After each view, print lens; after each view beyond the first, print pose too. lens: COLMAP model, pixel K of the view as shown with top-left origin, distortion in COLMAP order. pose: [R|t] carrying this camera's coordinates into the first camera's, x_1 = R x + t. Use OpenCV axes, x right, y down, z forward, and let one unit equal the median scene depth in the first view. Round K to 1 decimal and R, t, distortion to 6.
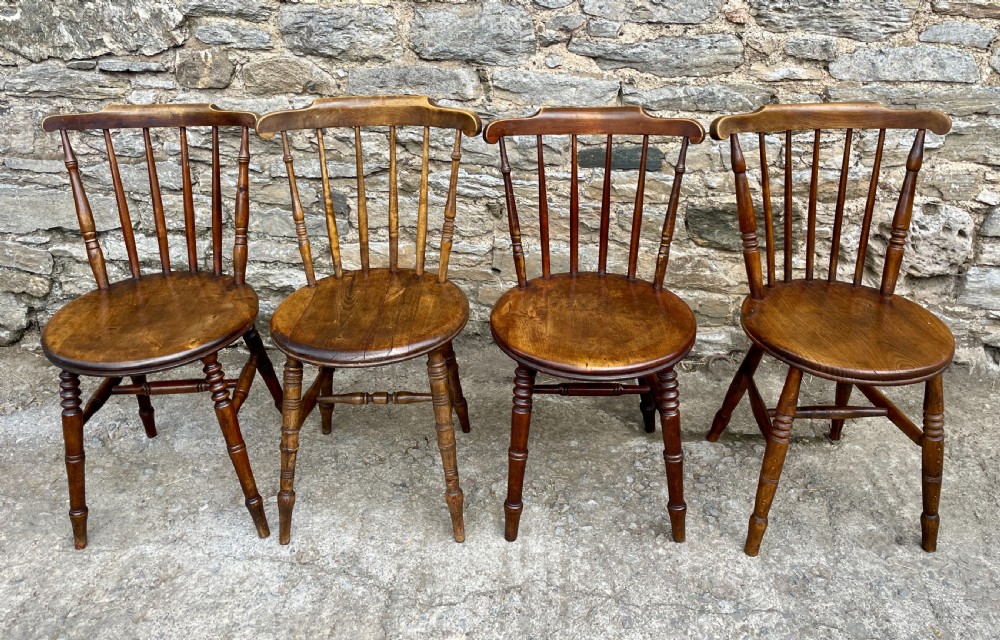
lens RADIAL K [[804.8, 0, 499.0], [0, 804.8, 230.2], [0, 0, 1]] dist [0.087073, -0.119766]
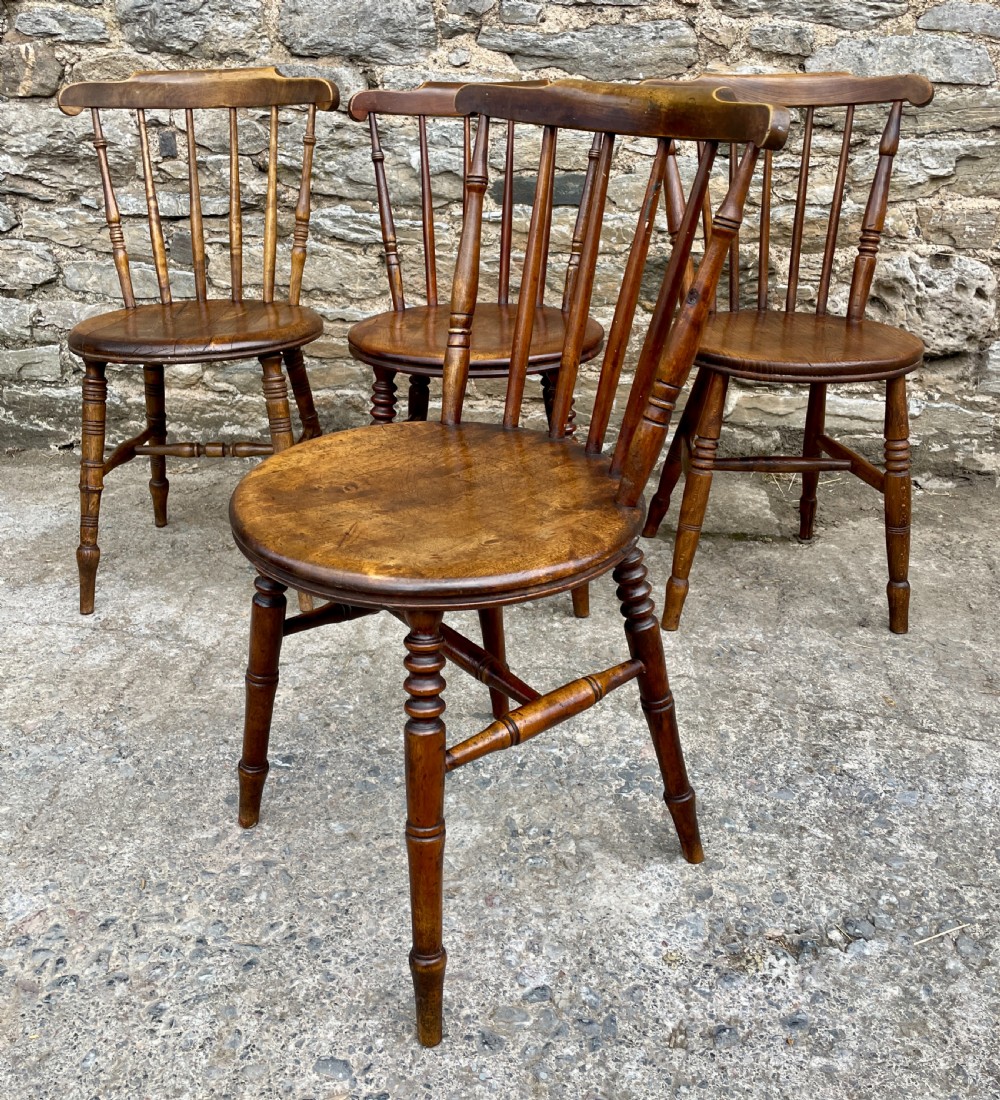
lens RADIAL K [[1034.0, 0, 479.9], [0, 1034.0, 492.1], [0, 0, 1]] dist [0.078852, -0.108002]
pose [[0.999534, 0.017216, -0.025210, 0.120760], [-0.017621, 0.999718, -0.015936, 0.231054], [0.024928, 0.016373, 0.999555, -0.014718]]
